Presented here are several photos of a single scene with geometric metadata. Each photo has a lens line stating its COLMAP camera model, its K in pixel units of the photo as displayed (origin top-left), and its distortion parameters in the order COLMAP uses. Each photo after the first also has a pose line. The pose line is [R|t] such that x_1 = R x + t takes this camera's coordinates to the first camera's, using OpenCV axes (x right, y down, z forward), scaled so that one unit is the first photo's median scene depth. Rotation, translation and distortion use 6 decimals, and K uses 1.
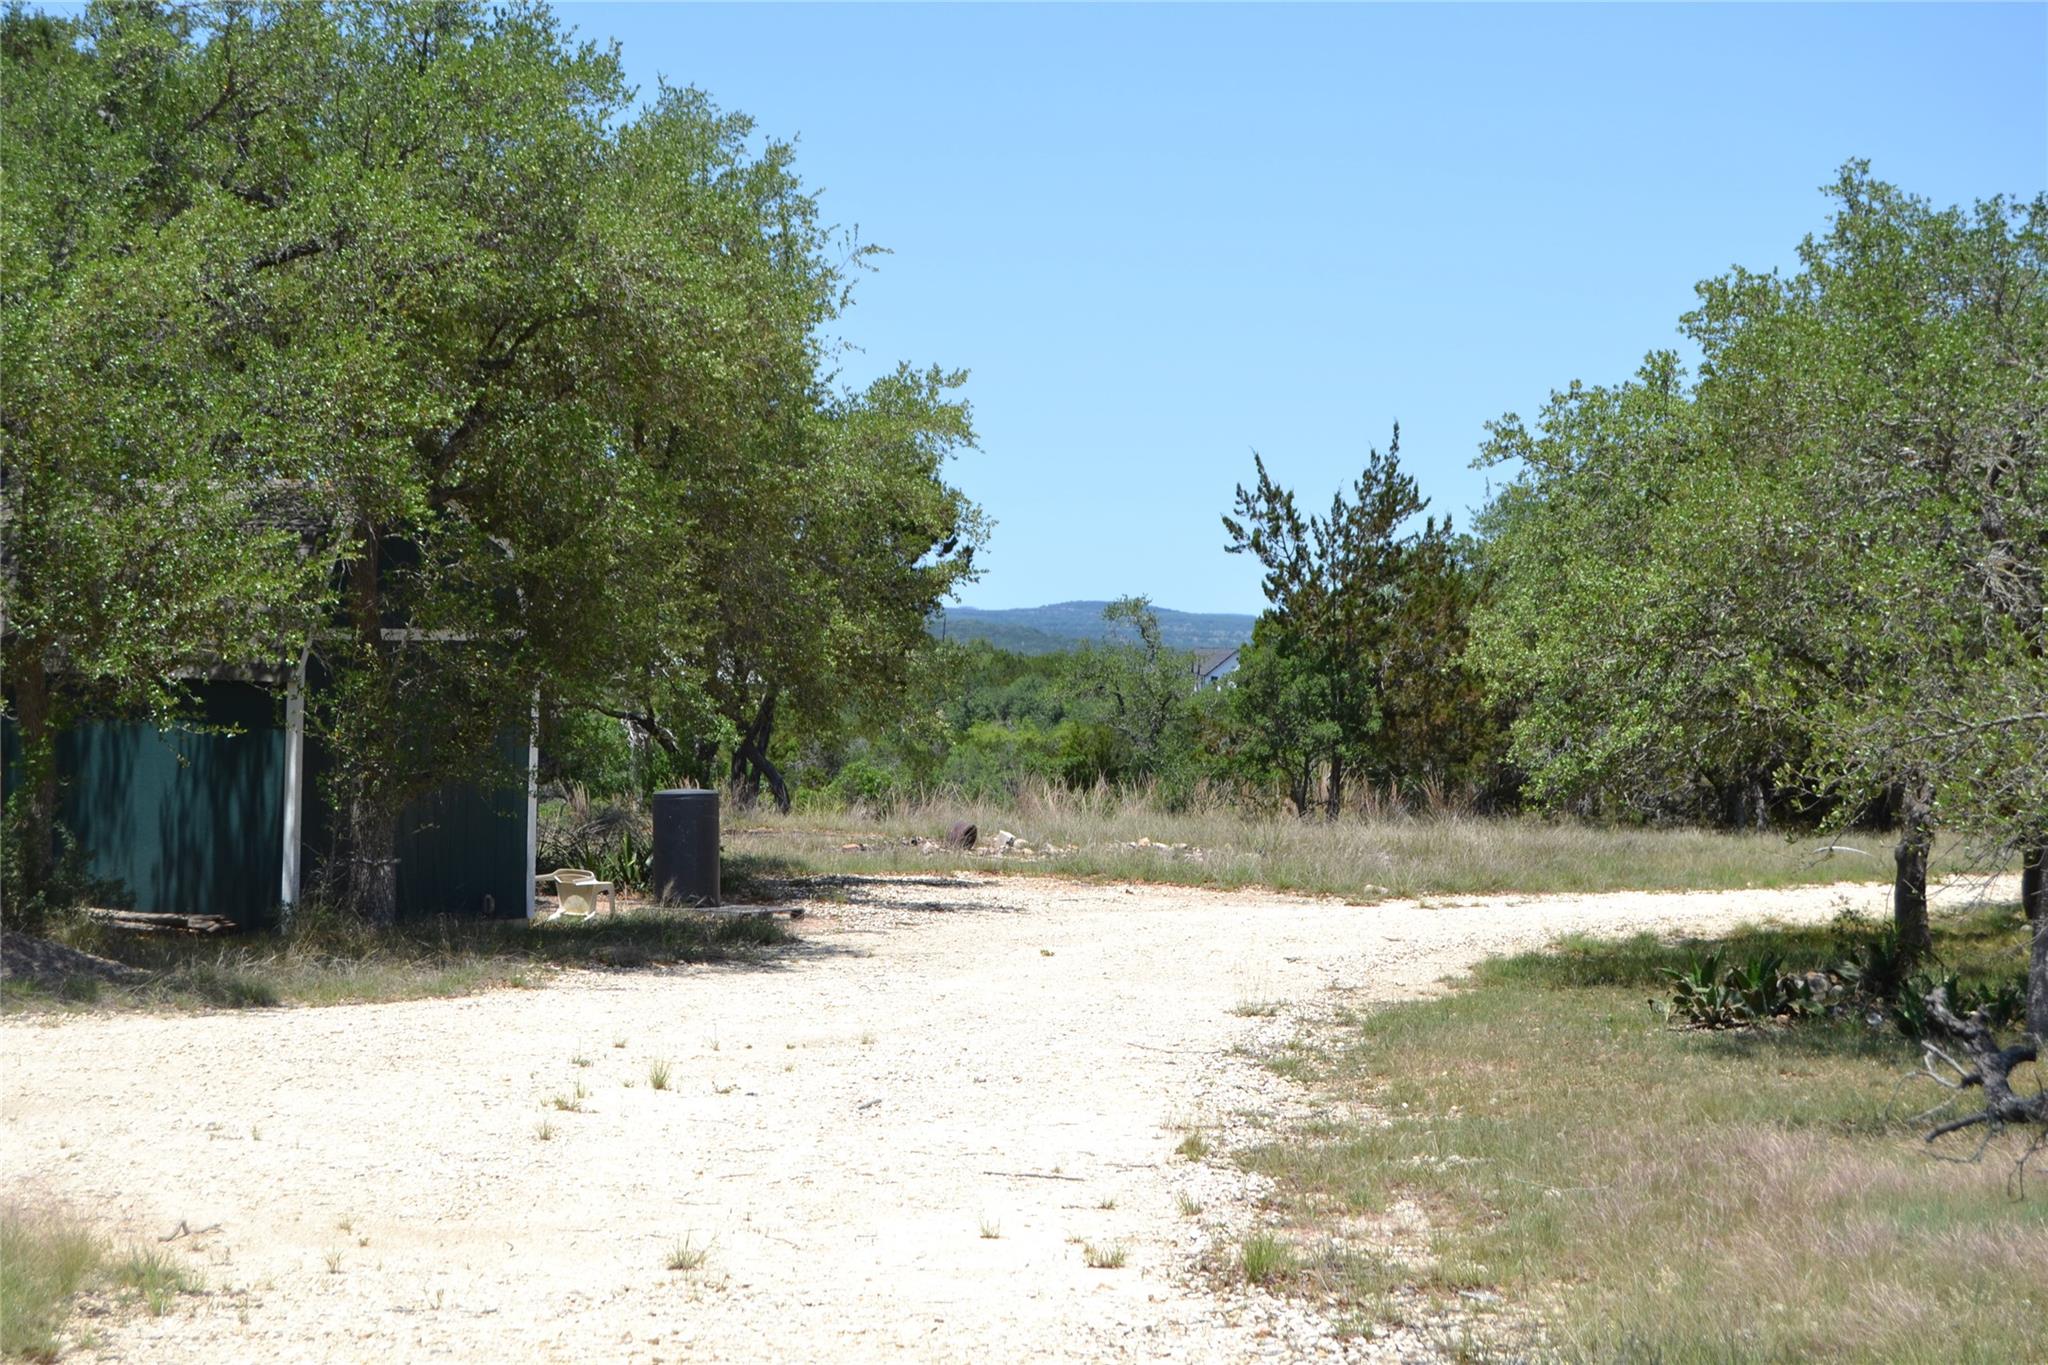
lens RADIAL K [[4217.7, 0, 1017.2], [0, 4217.7, 680.4], [0, 0, 1]] dist [0.096432, 0.000000]
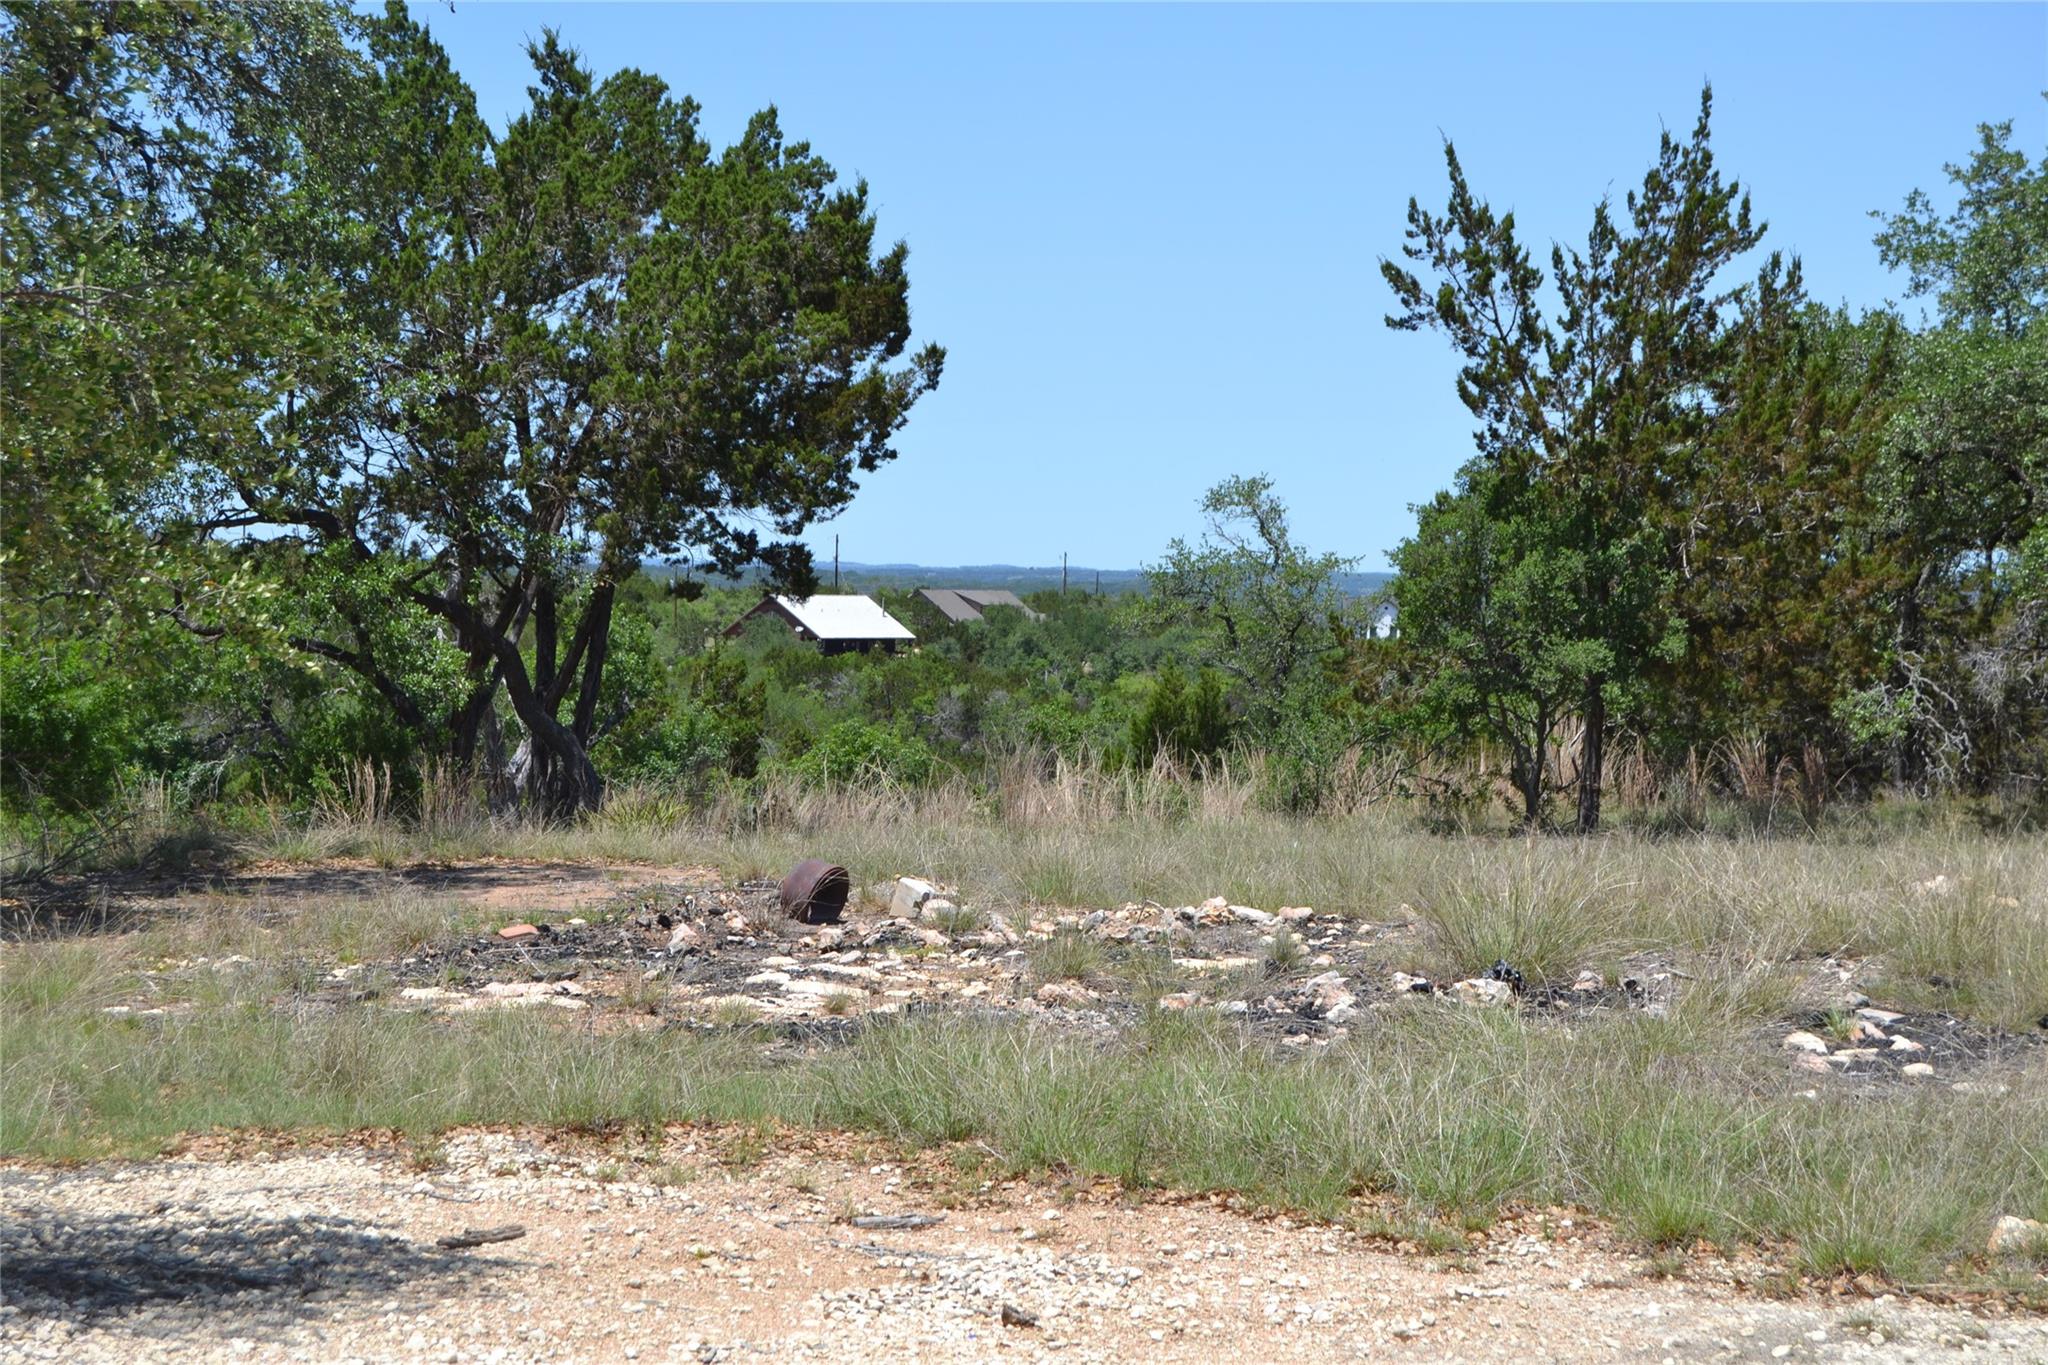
lens RADIAL K [[4040.5, 0, 1037.0], [0, 4040.5, 703.9], [0, 0, 1]] dist [0.493217, 0.000000]
pose [[0.999332, -0.012588, -0.034310, 0.021860], [0.013169, 0.999772, 0.016786, 0.008255], [0.034091, -0.017226, 0.999270, 0.477111]]
